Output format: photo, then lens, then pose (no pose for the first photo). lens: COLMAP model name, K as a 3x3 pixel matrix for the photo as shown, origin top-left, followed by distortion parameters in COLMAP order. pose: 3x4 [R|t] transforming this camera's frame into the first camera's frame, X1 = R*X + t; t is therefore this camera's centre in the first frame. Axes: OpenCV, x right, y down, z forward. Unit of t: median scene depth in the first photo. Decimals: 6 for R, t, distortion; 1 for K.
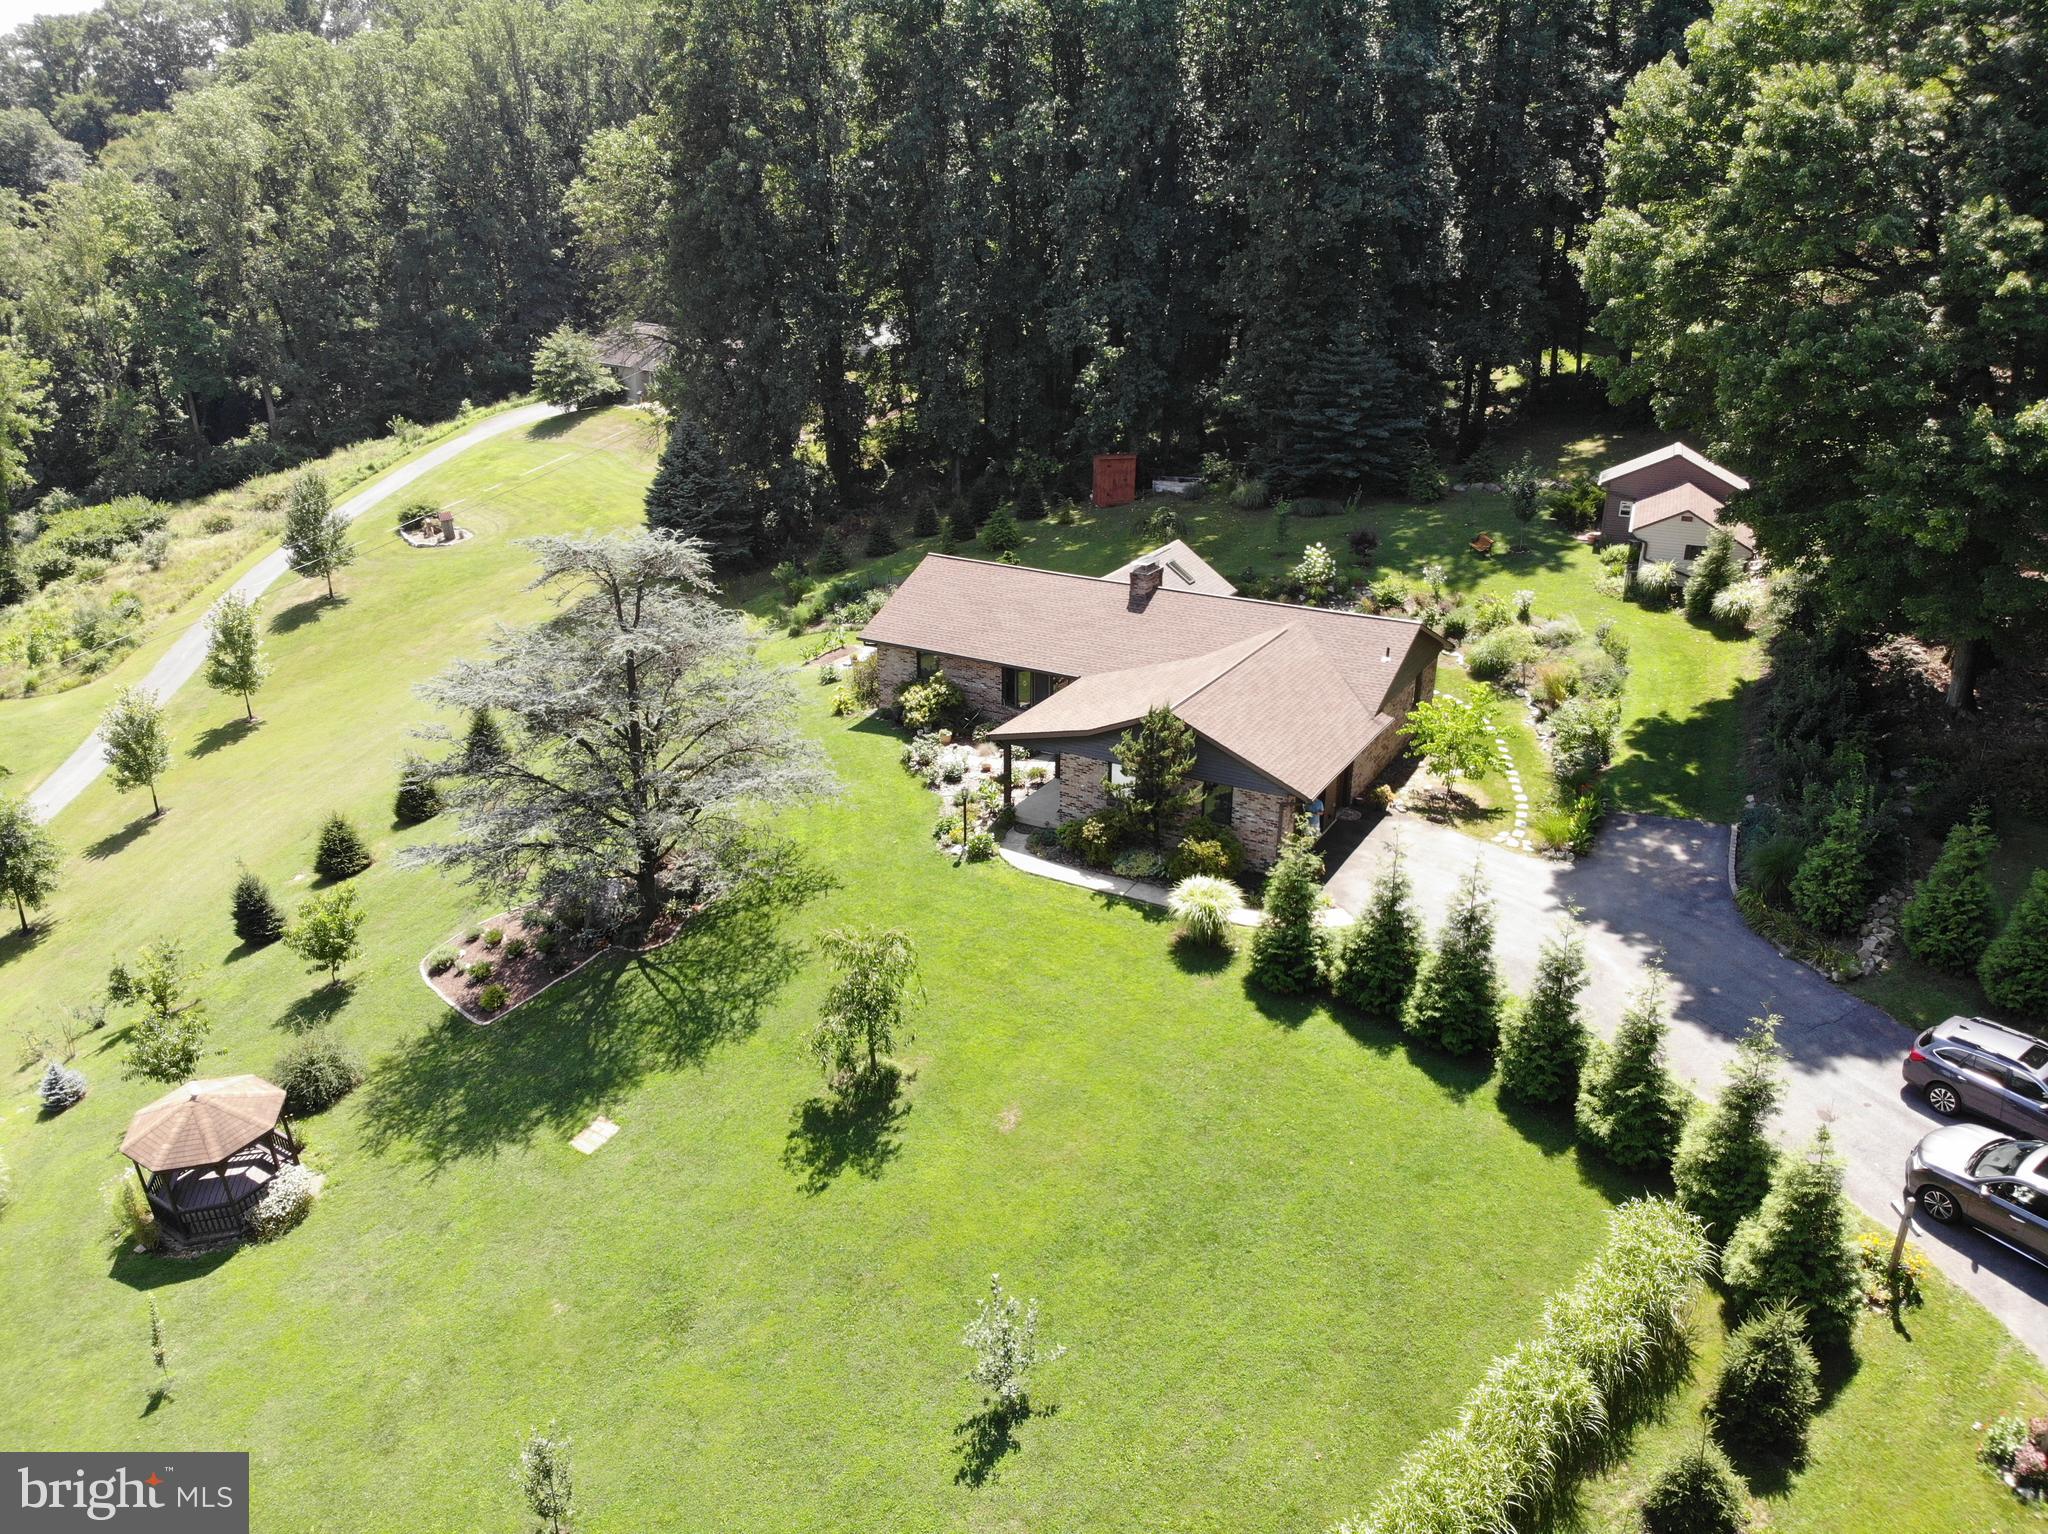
lens RADIAL K [[1415.3, 0, 1014.7], [0, 1415.3, 802.7], [0, 0, 1]] dist [0.125109, -0.144553]
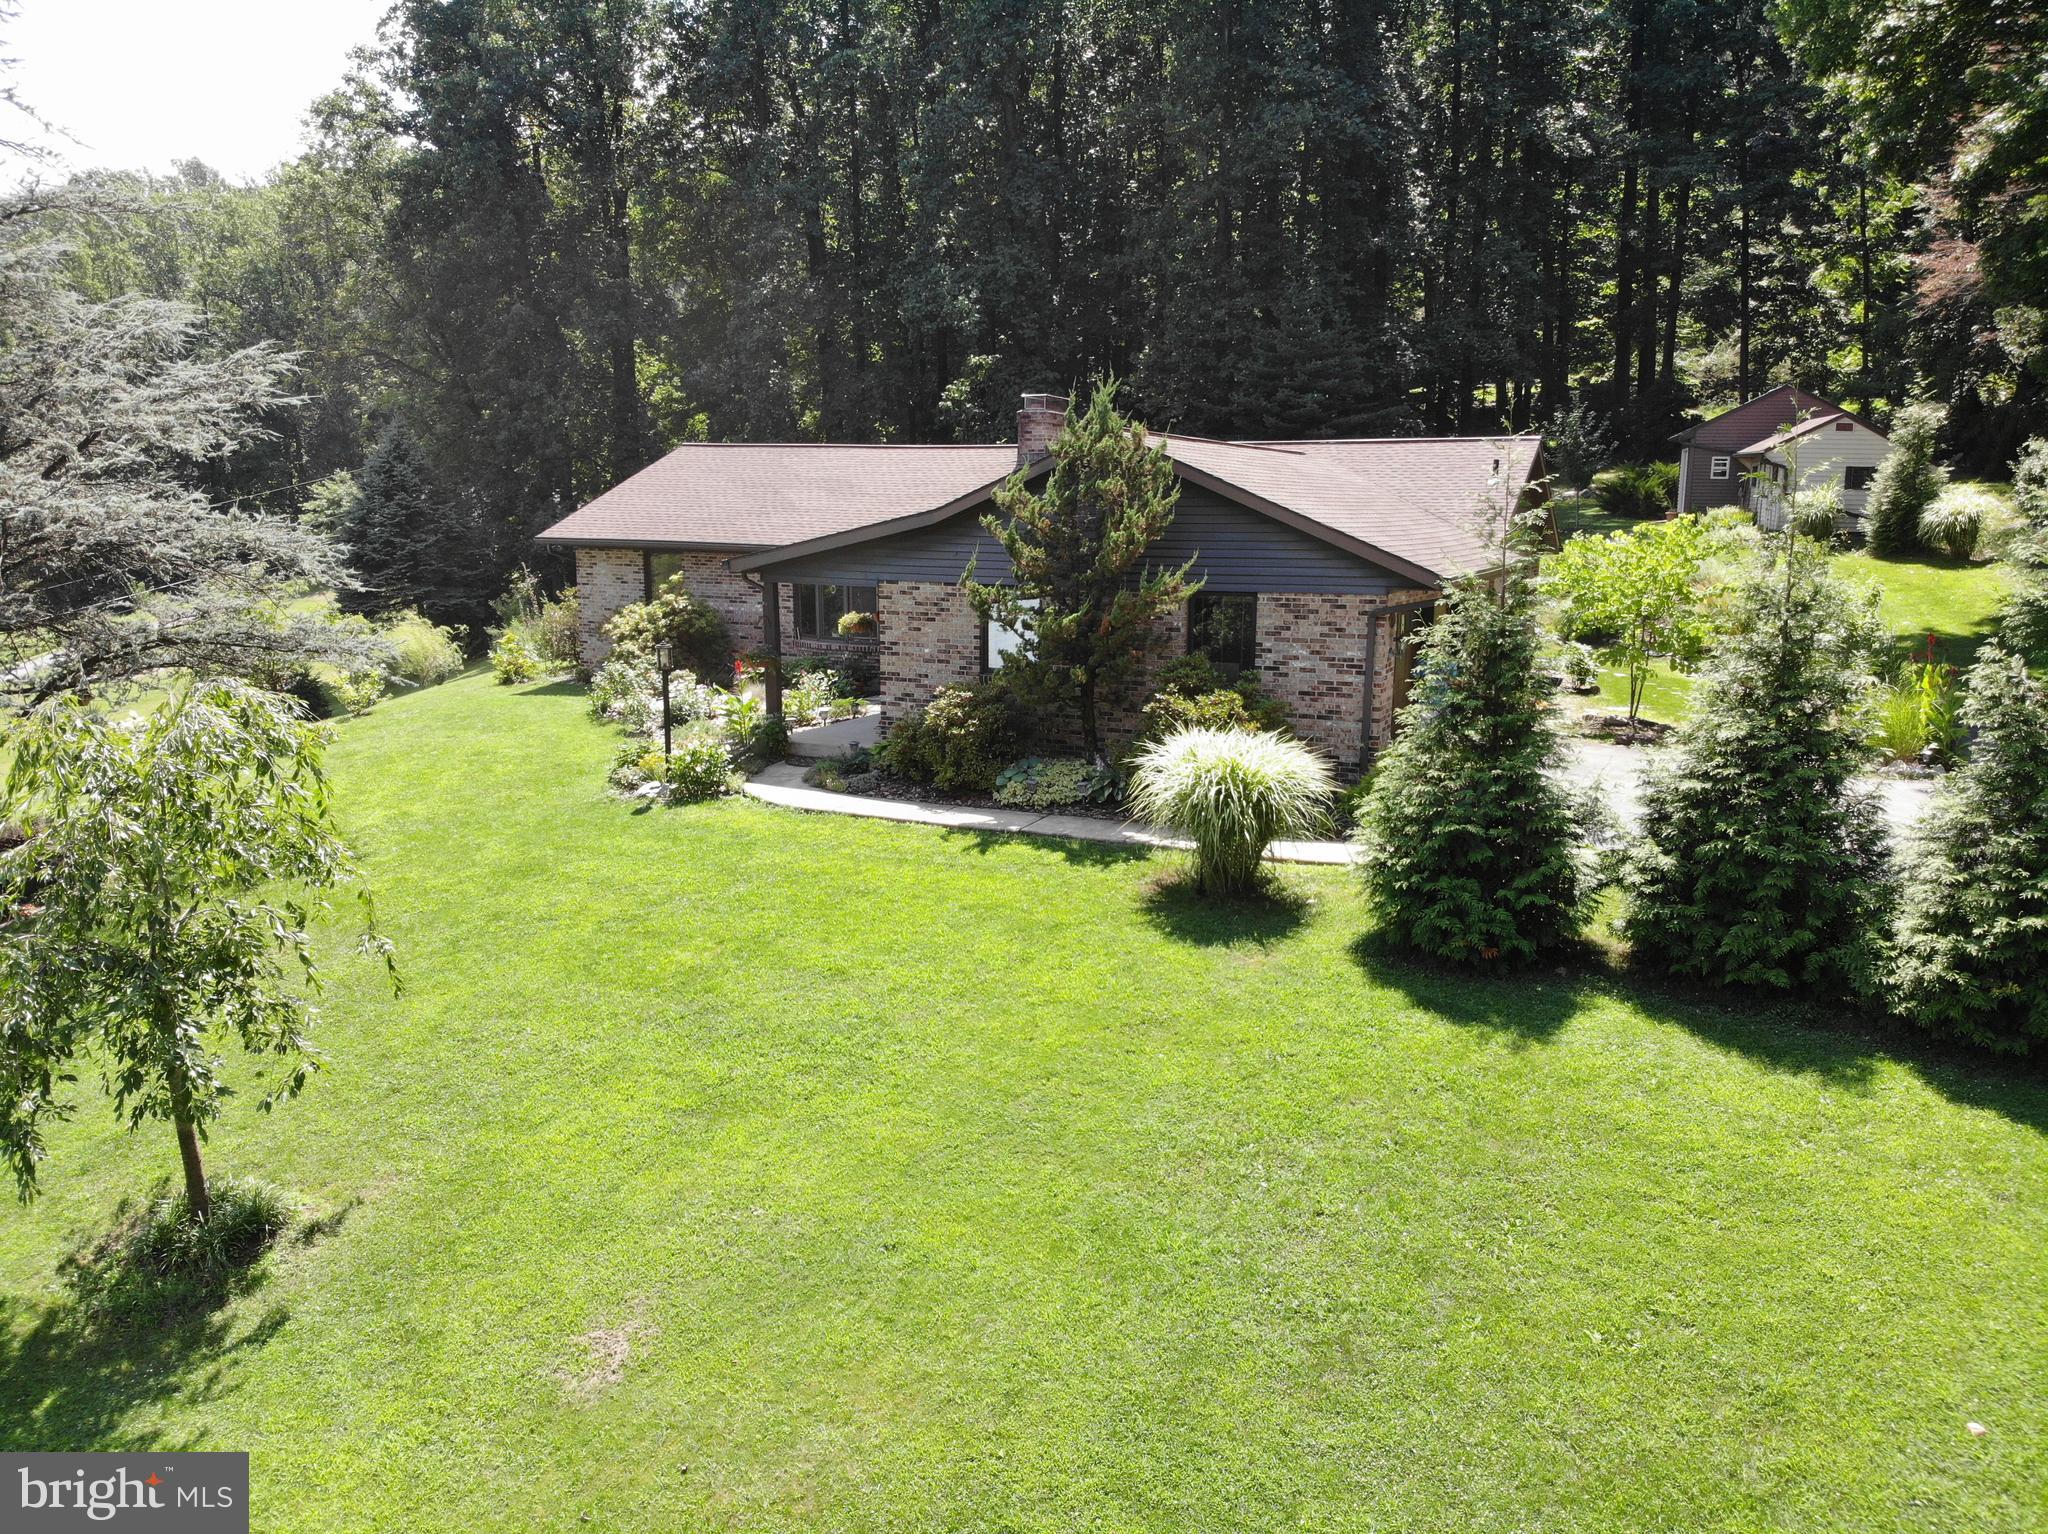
lens RADIAL K [[1525.6, 0, 1024.0], [0, 1525.6, 767.0], [0, 0, 1]] dist [0.069280, -0.207247]
pose [[0.996606, -0.007225, 0.082004, 0.040951], [0.024287, 0.977609, -0.209024, 0.140624], [-0.078658, 0.210306, 0.974466, 0.548075]]
